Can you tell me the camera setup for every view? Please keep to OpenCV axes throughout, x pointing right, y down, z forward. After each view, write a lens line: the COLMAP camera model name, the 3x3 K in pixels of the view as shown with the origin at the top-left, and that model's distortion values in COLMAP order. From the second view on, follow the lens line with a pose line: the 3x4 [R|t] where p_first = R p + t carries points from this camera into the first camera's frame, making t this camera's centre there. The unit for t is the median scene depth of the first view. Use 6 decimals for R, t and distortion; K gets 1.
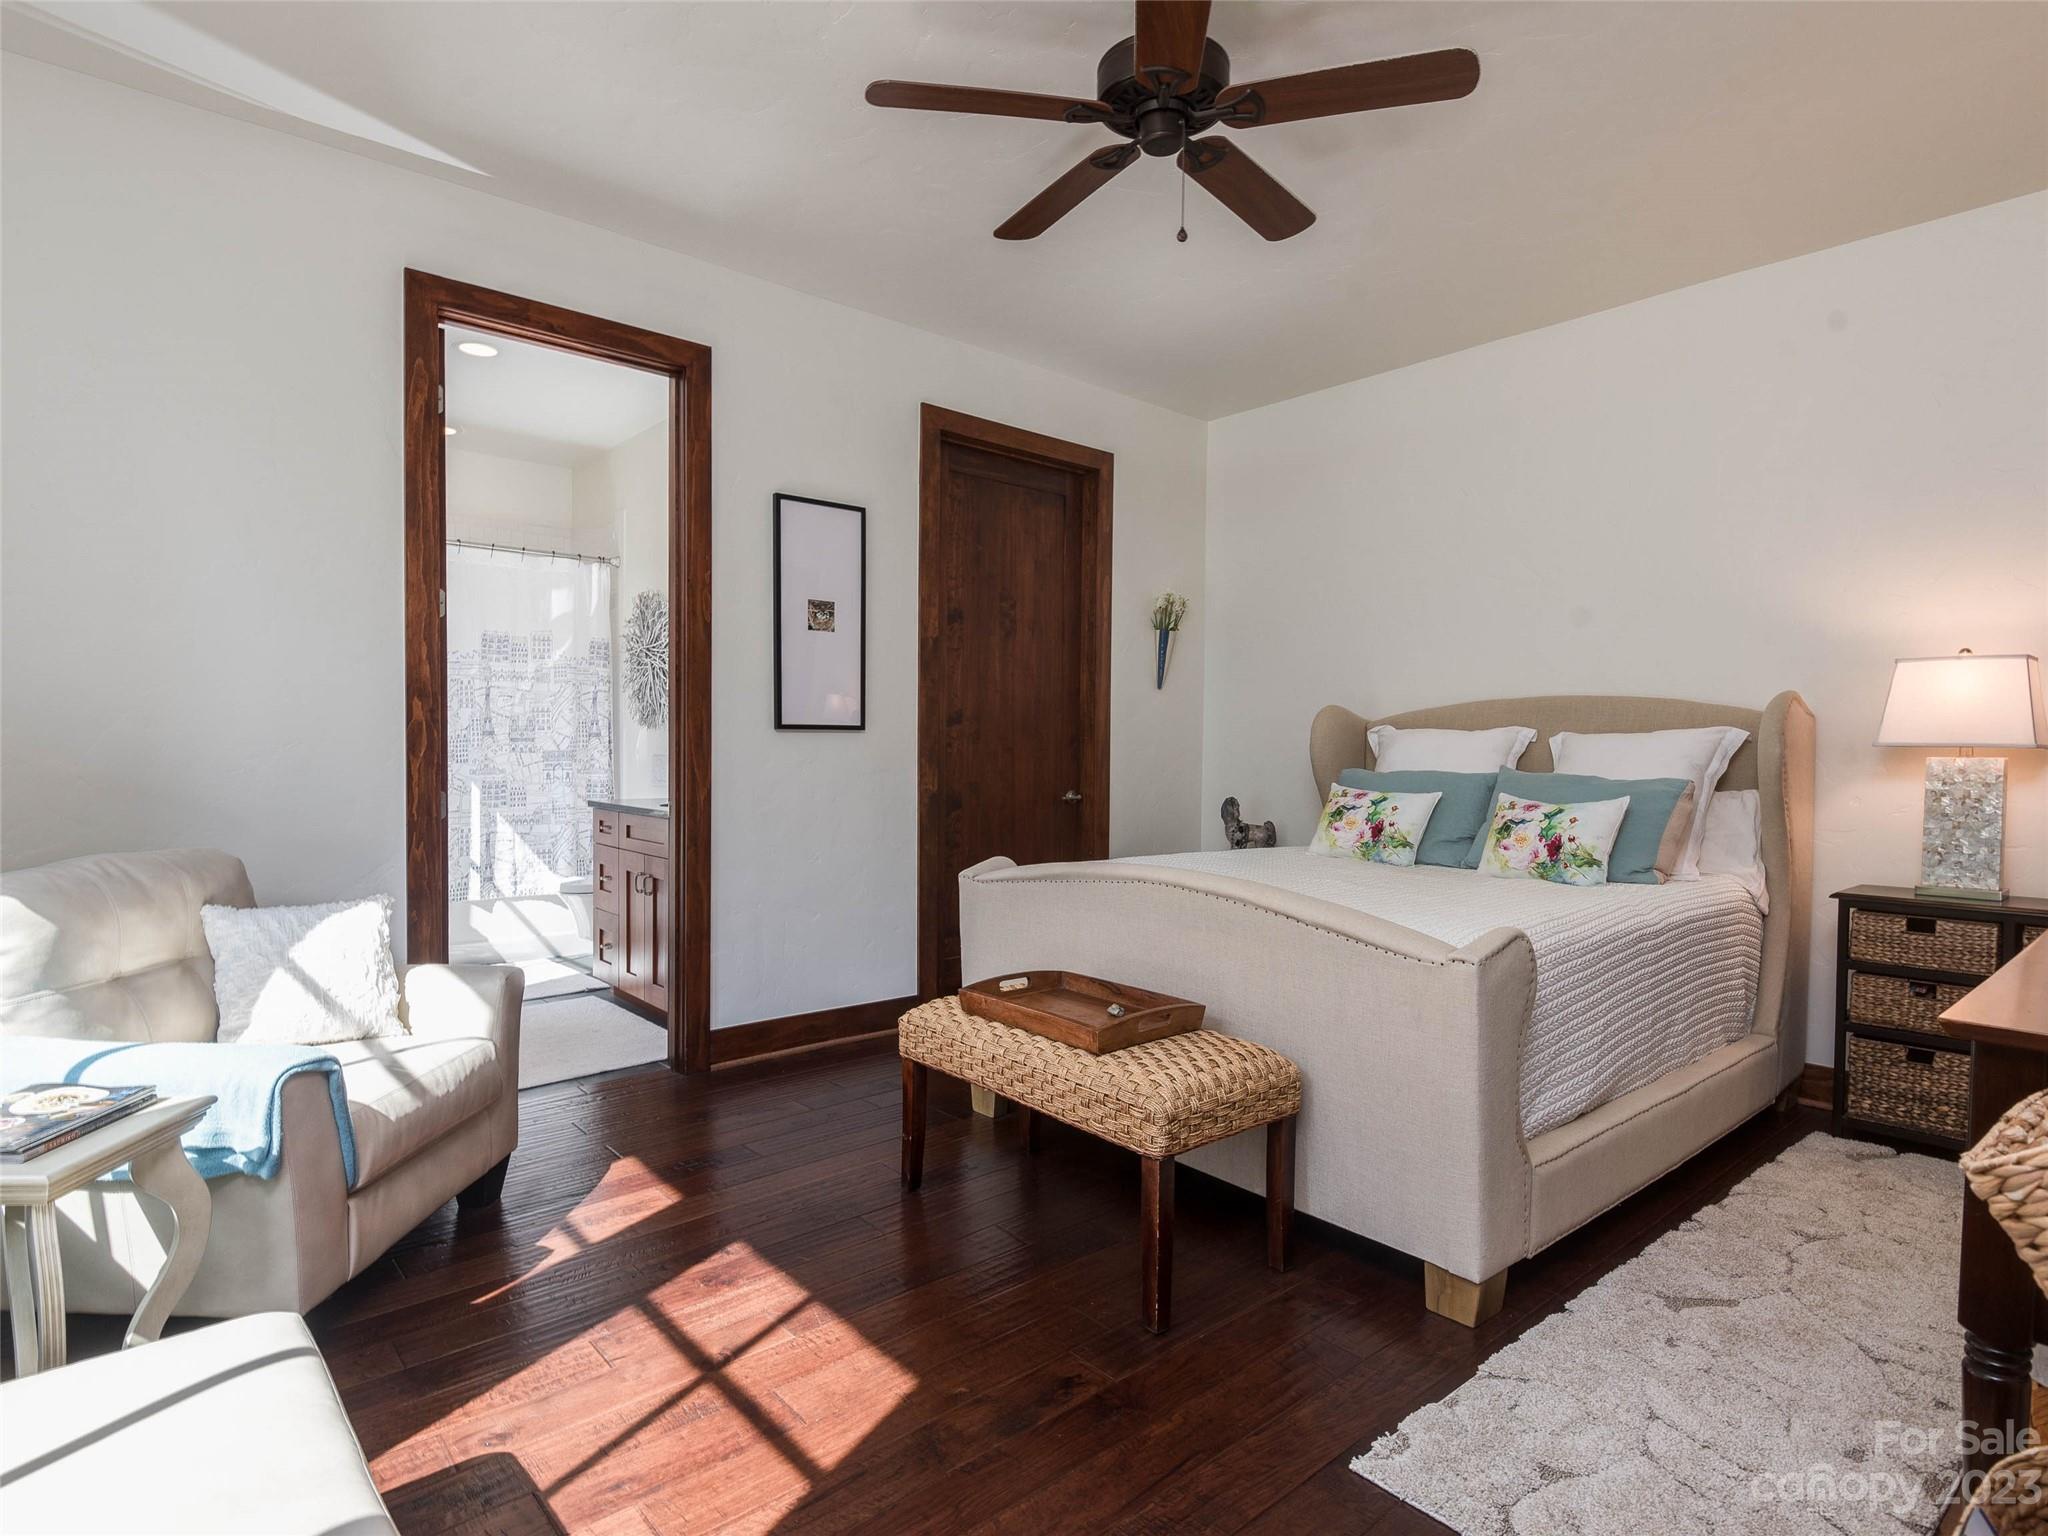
lens RADIAL K [[1084.0, 0, 1030.1], [0, 1084.0, 775.5], [0, 0, 1]] dist [-0.000778, -0.000868]
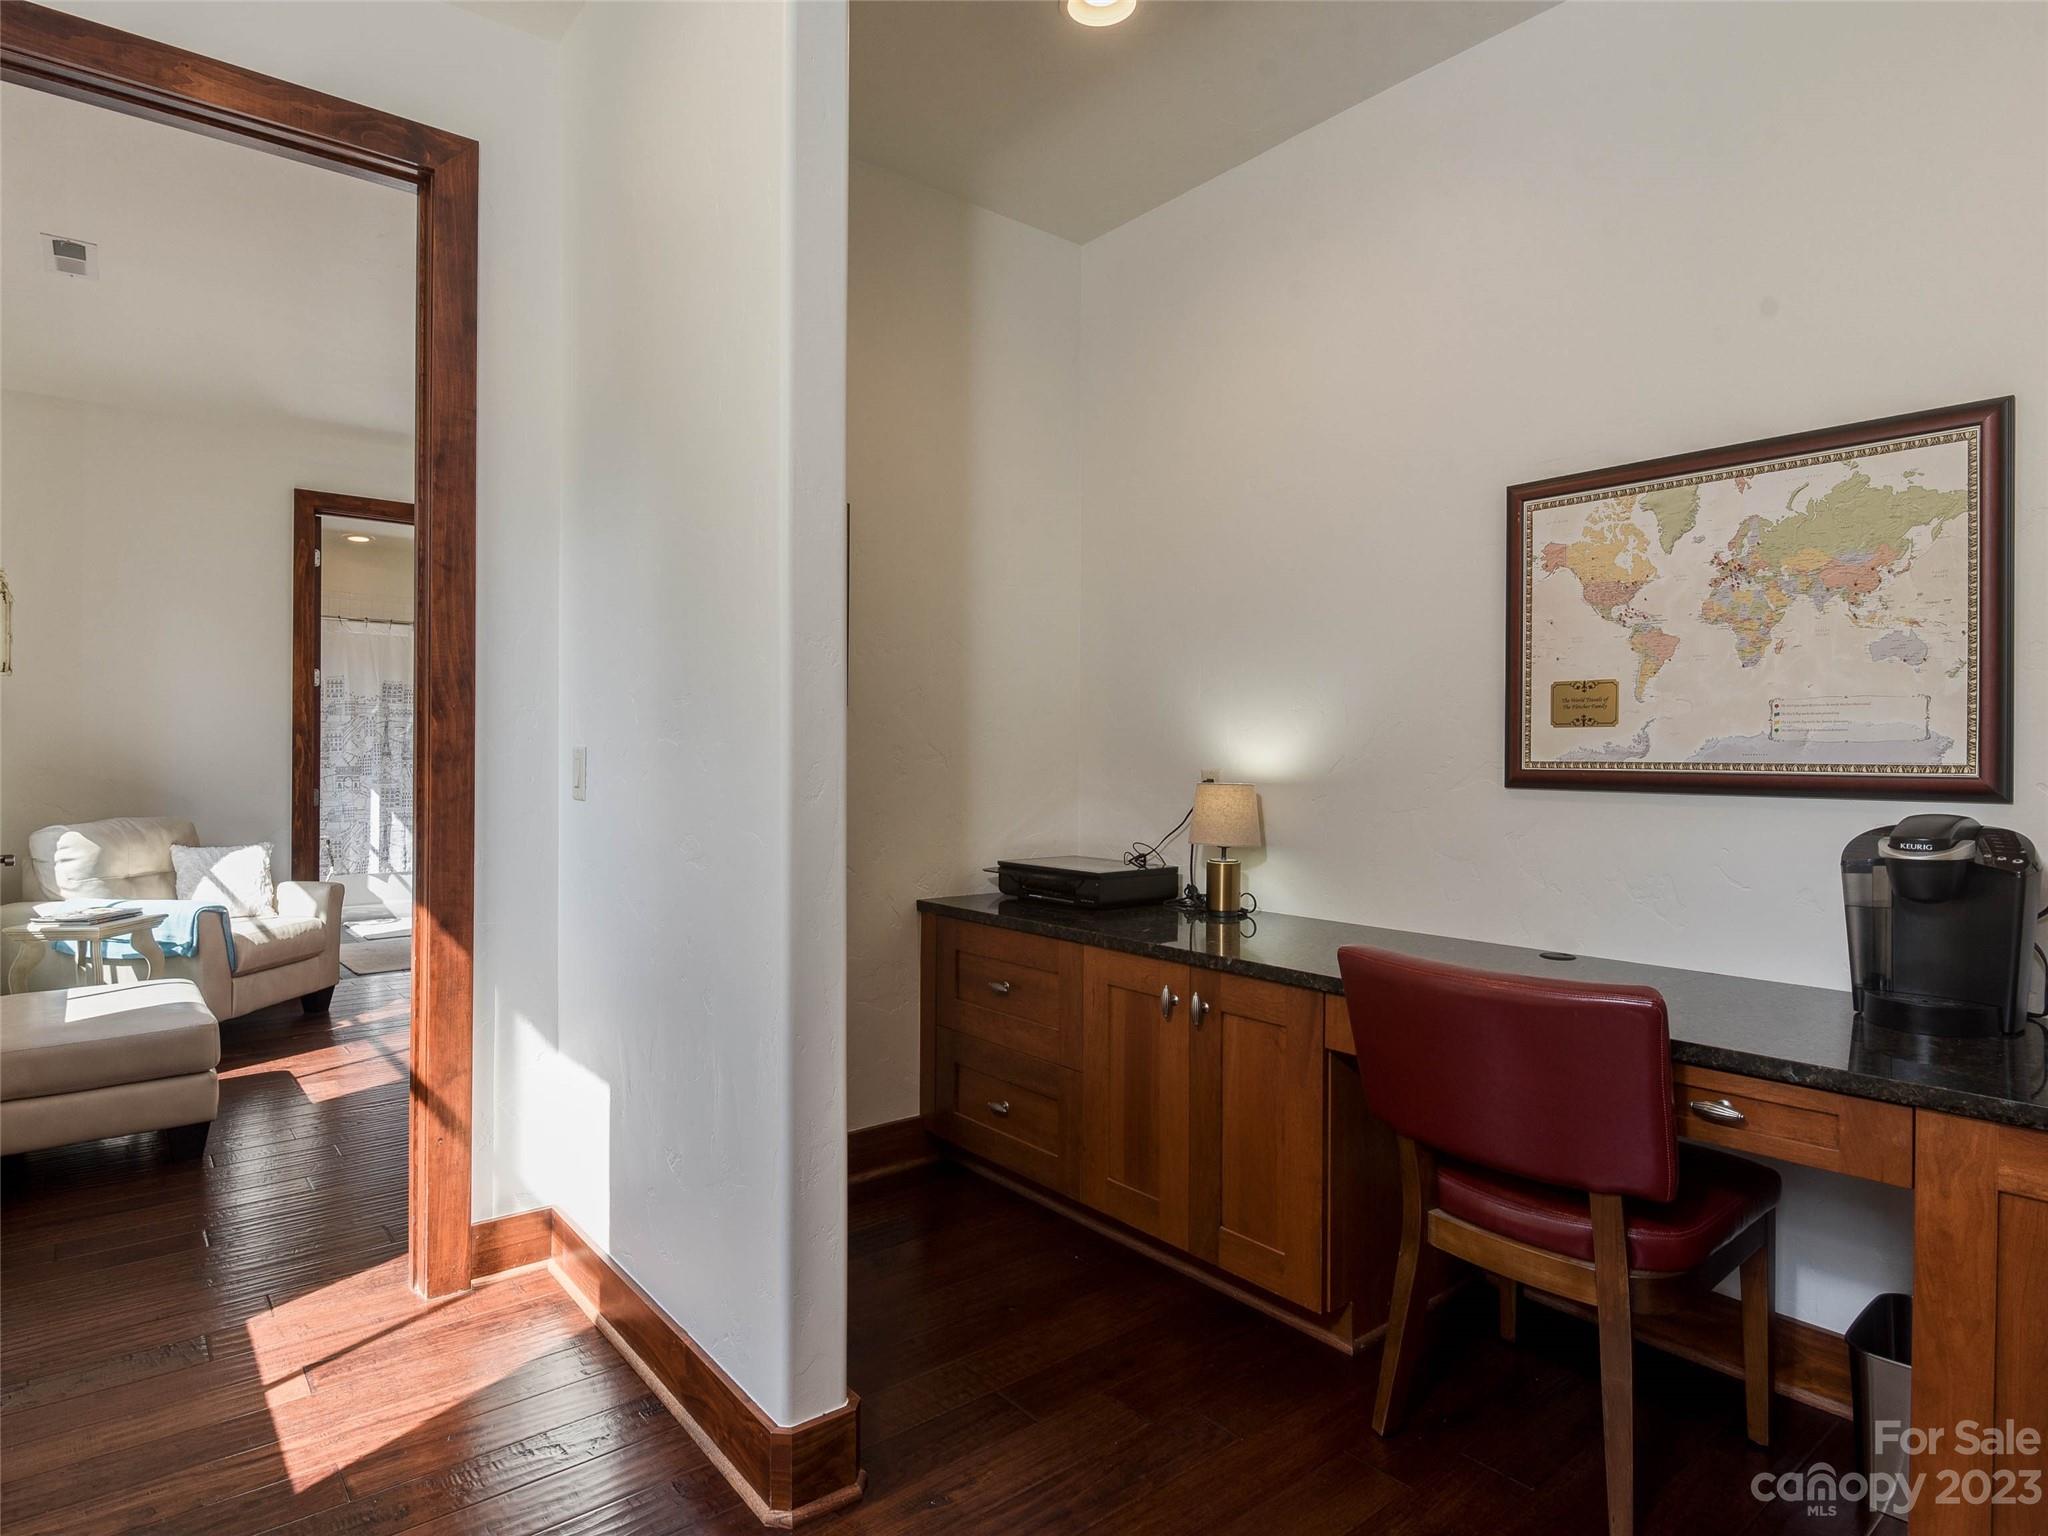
lens RADIAL K [[1168.1, 0, 1018.6], [0, 1168.1, 758.7], [0, 0, 1]] dist [-0.002530, 0.000270]
pose [[0.998675, -0.002525, -0.051393, 0.837867], [0.000779, 0.999423, -0.033969, 0.039427], [0.051449, 0.033884, 0.998101, -0.986630]]
